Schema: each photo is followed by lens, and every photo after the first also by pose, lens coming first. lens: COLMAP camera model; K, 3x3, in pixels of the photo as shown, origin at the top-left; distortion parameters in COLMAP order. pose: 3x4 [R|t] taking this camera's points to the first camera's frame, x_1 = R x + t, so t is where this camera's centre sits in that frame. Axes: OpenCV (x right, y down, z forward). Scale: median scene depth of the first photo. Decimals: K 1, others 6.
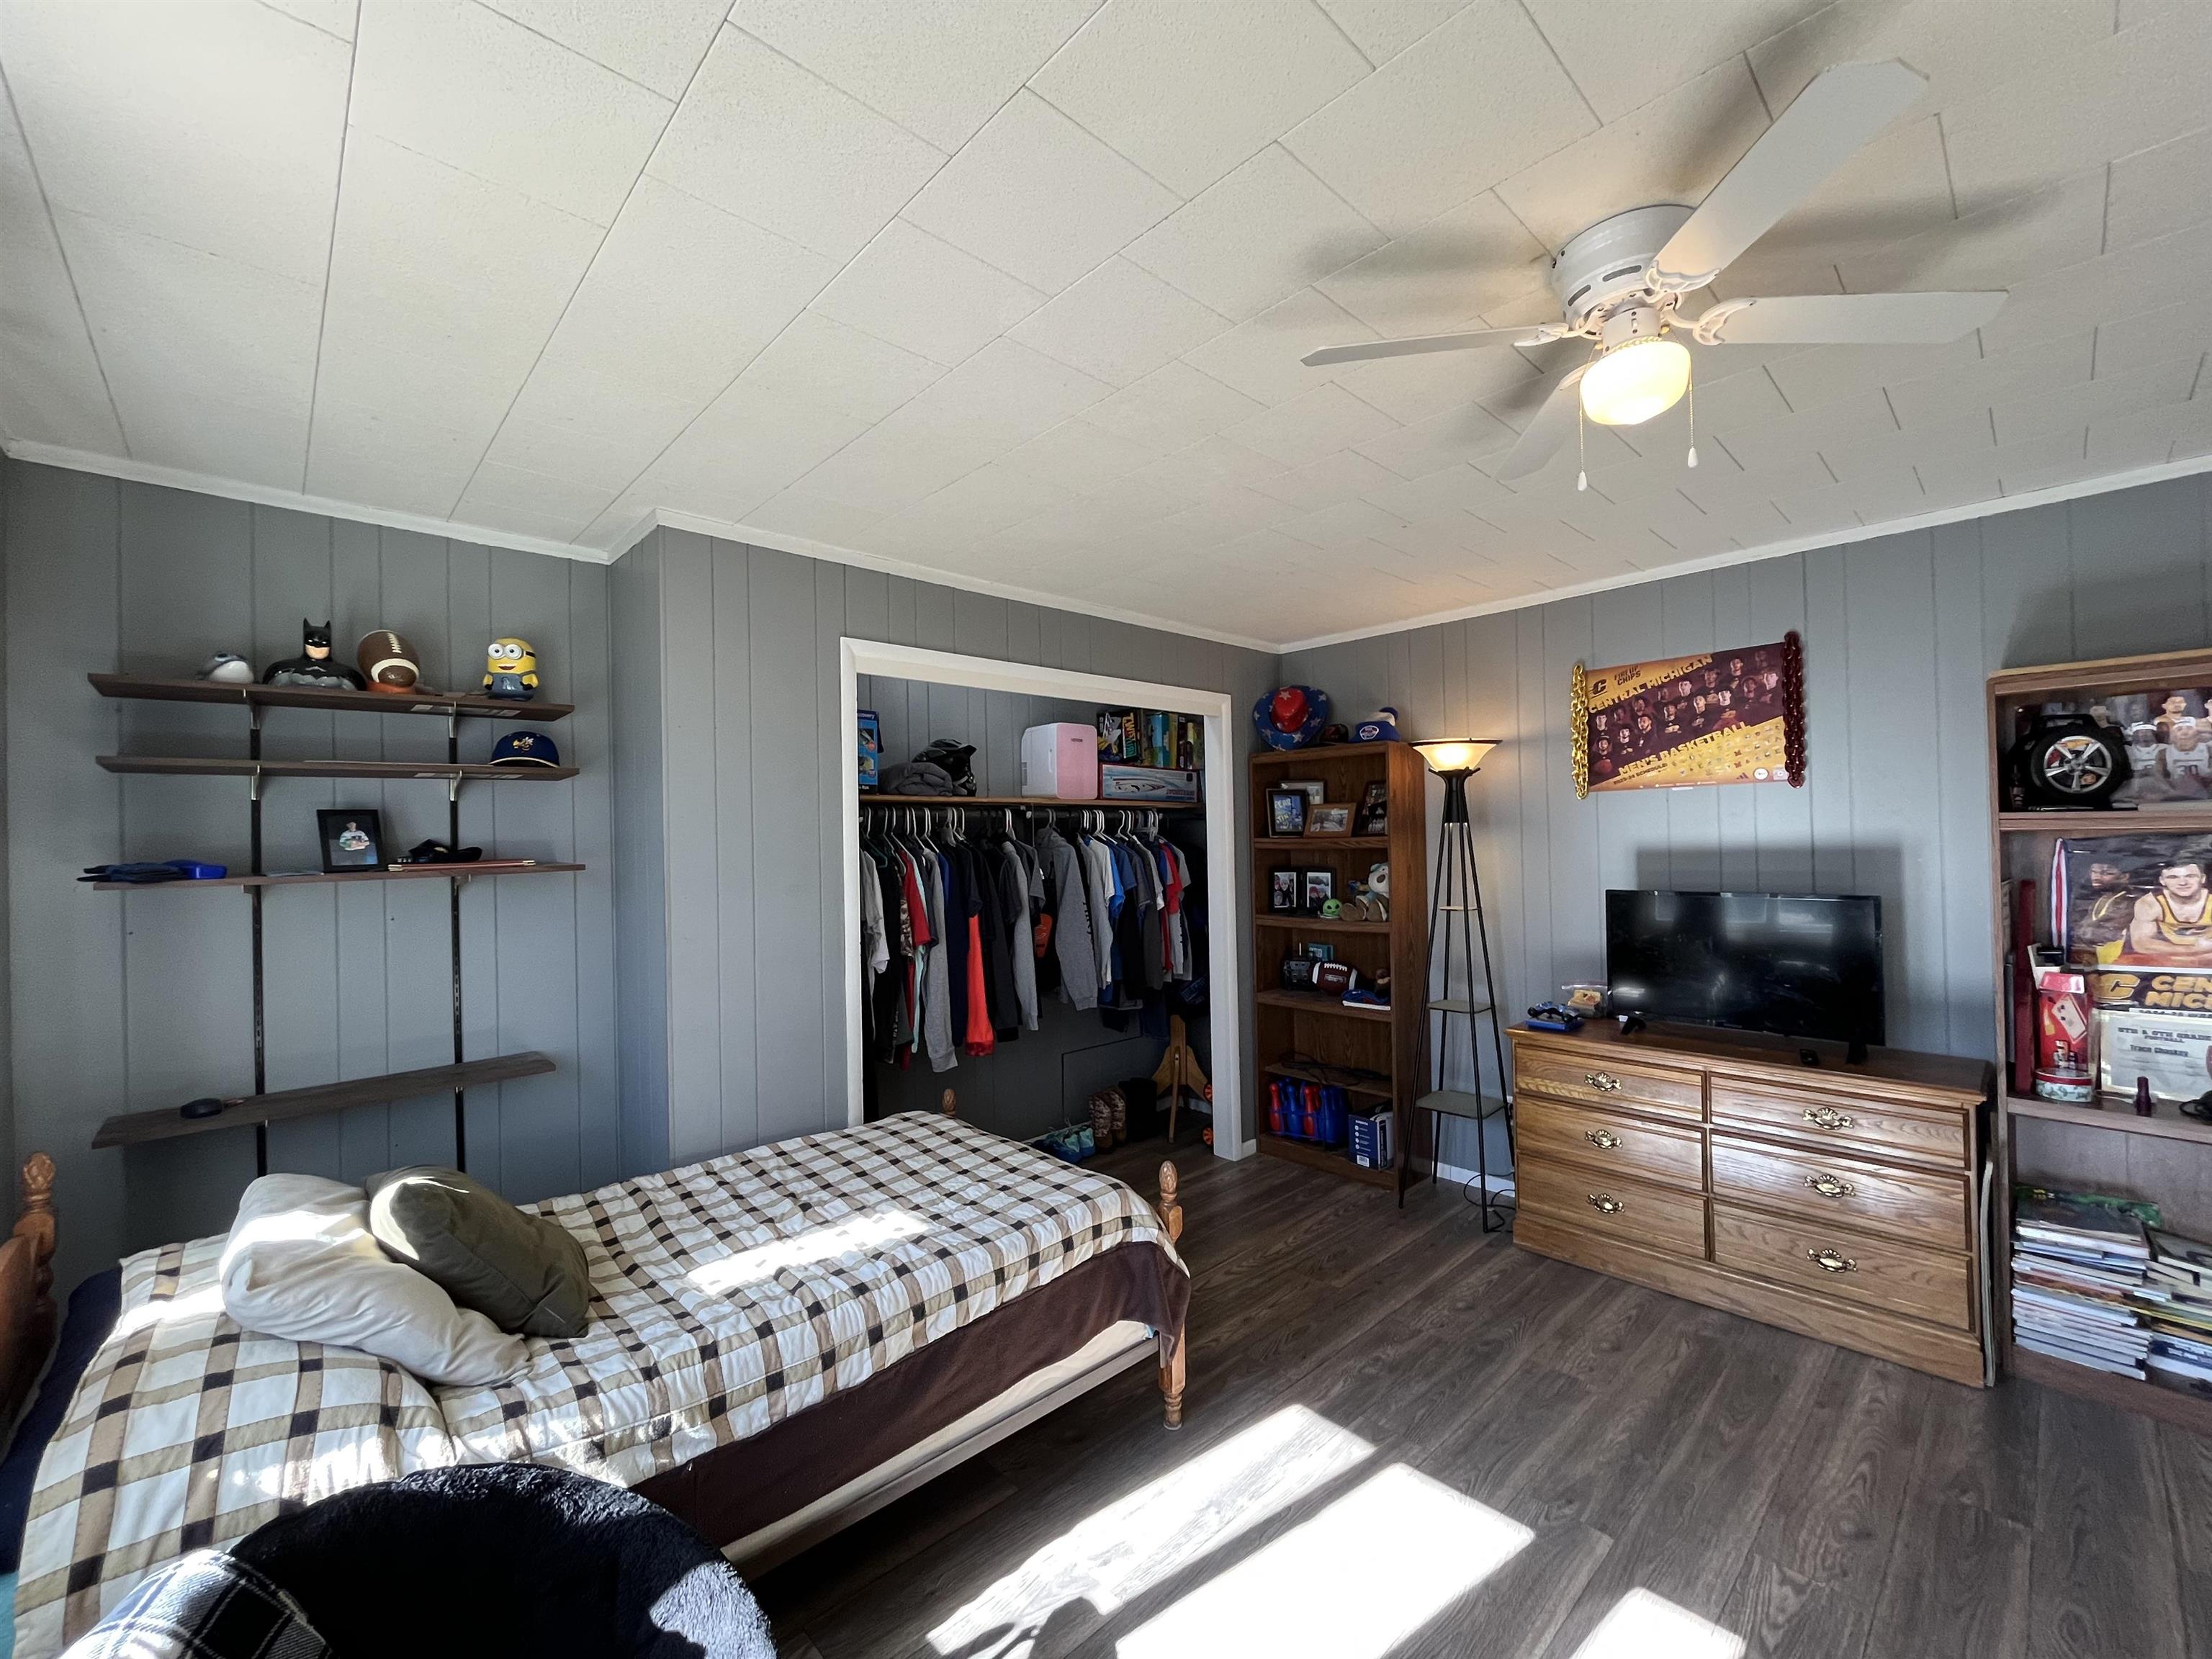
lens RADIAL K [[900.6, 0, 1100.3], [0, 900.6, 828.5], [0, 0, 1]] dist [-0.003944, 0.000632]
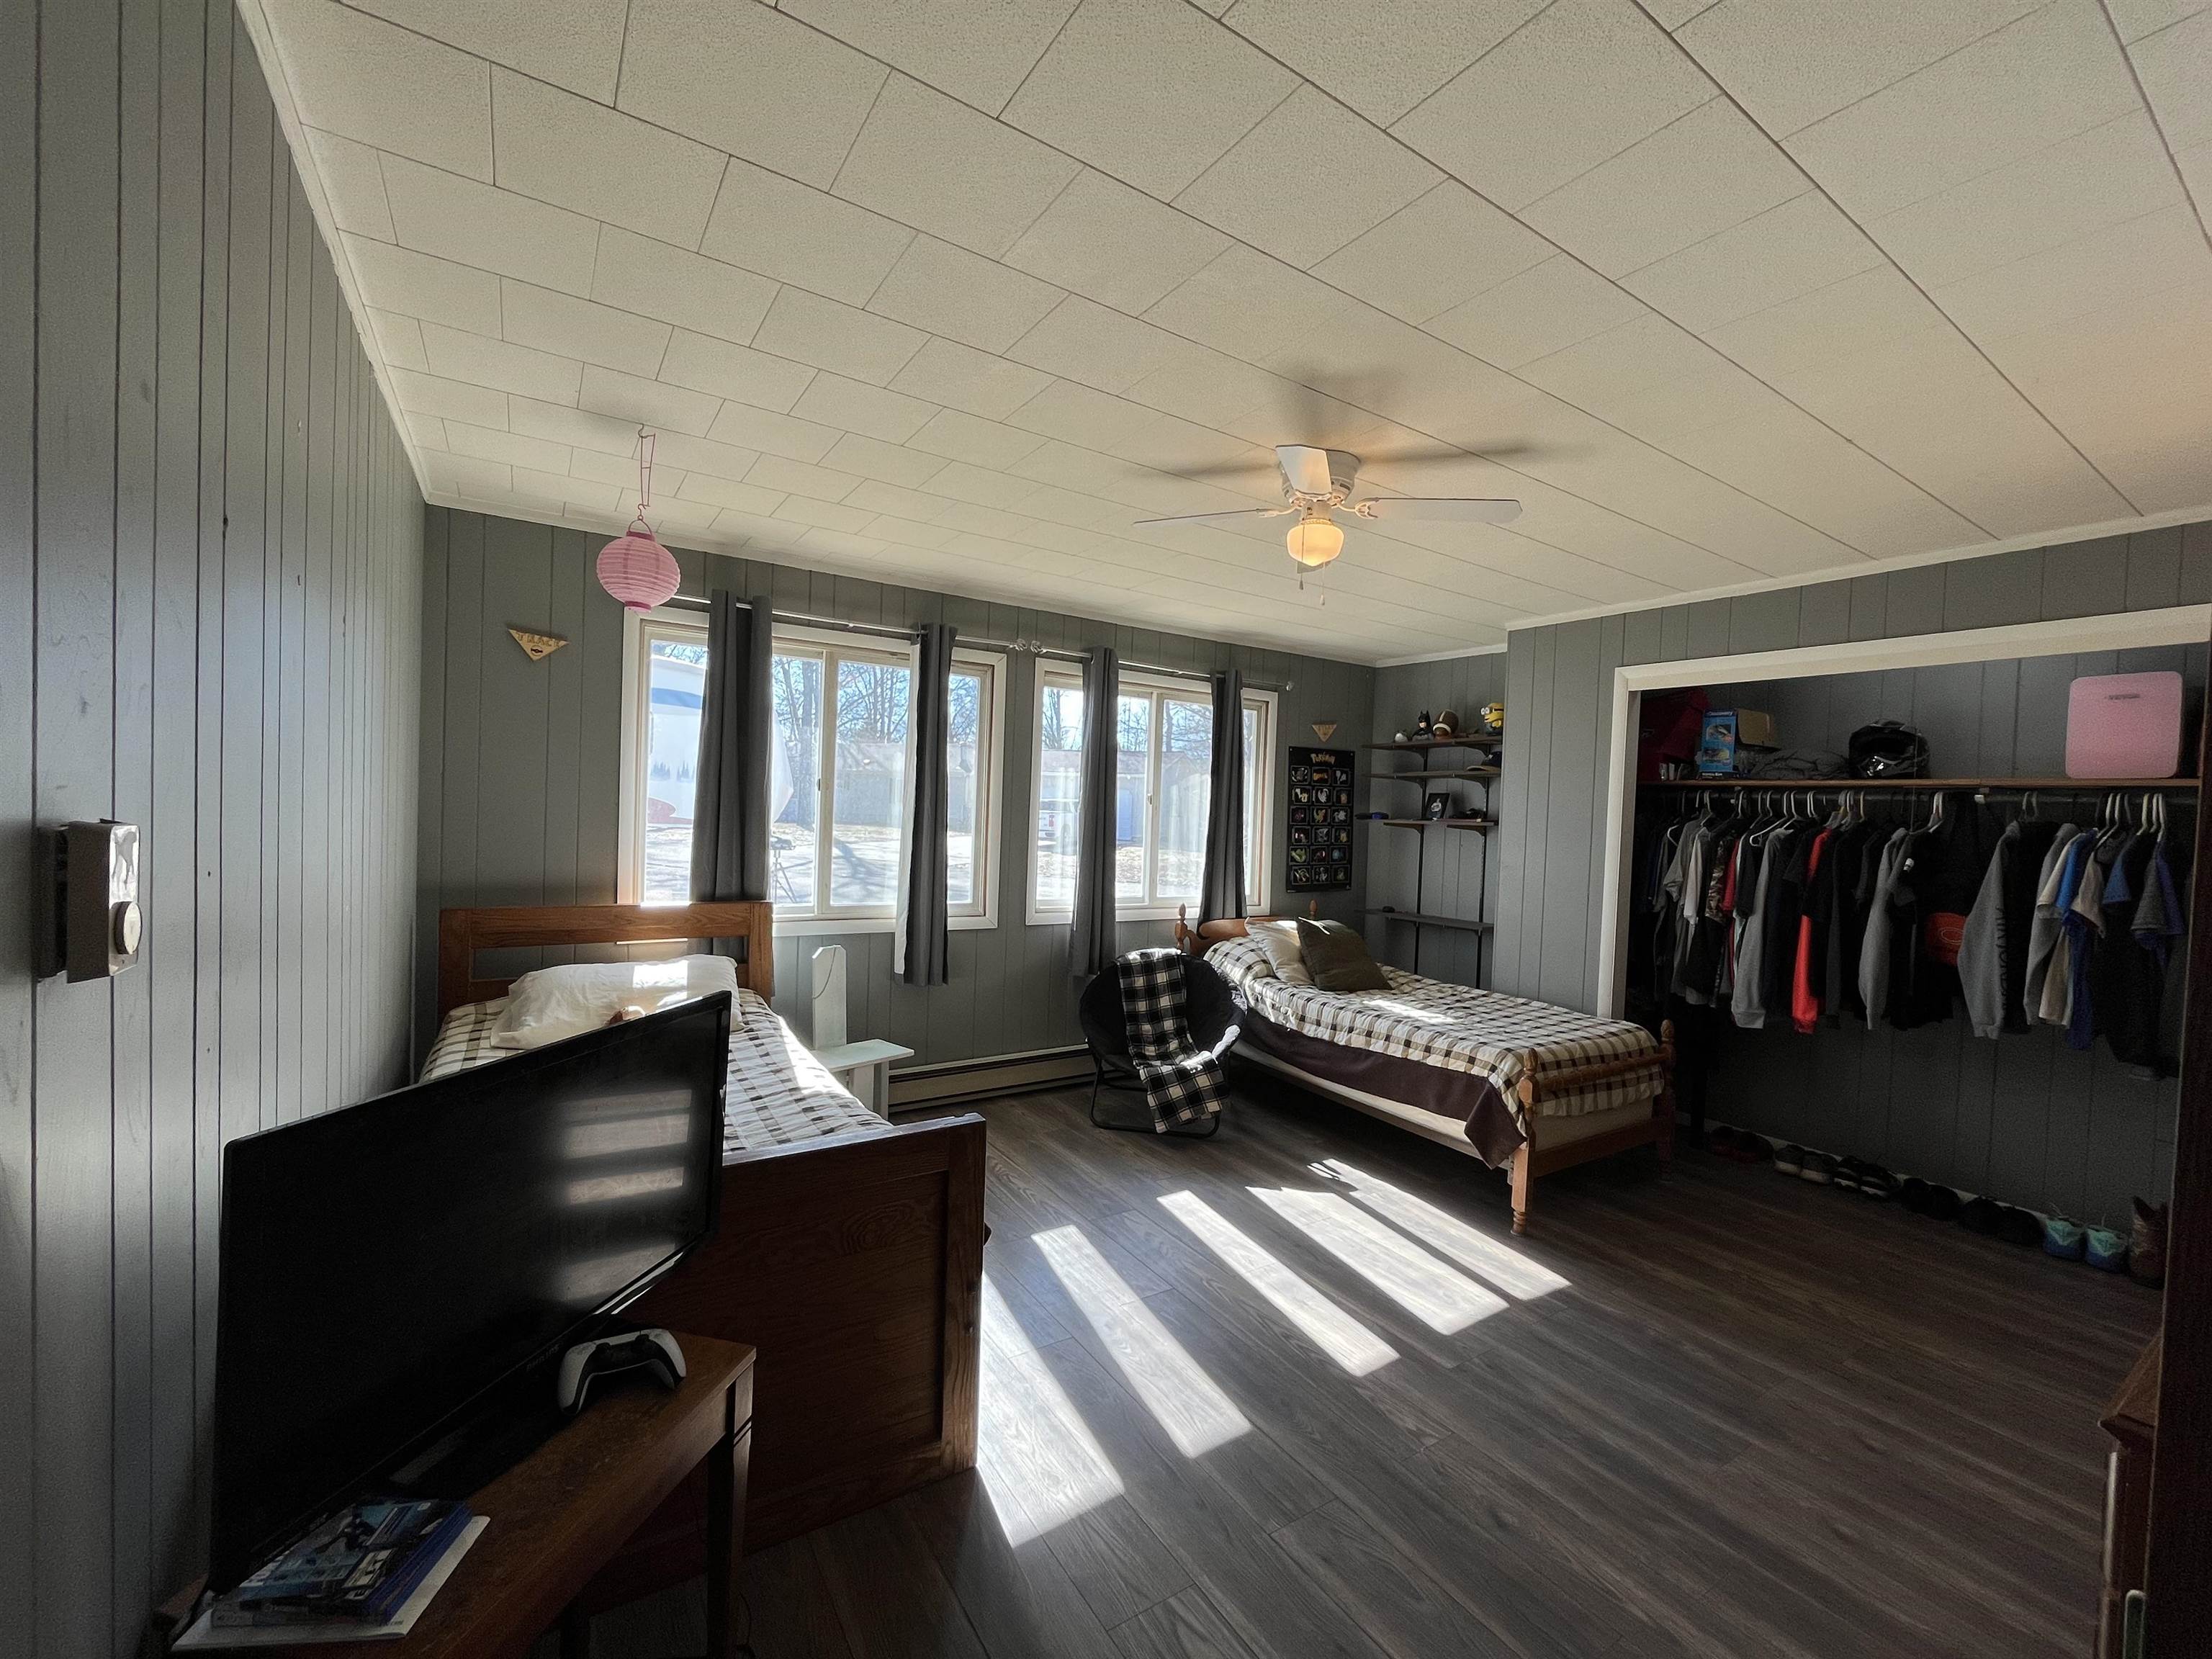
lens RADIAL K [[900.6, 0, 1100.3], [0, 900.6, 828.5], [0, 0, 1]] dist [-0.003944, 0.000632]
pose [[-0.177834, 0.034248, -0.983464, 1.528032], [-0.023621, 0.998958, 0.039058, -0.001138], [0.983777, 0.030176, -0.176840, 0.587665]]
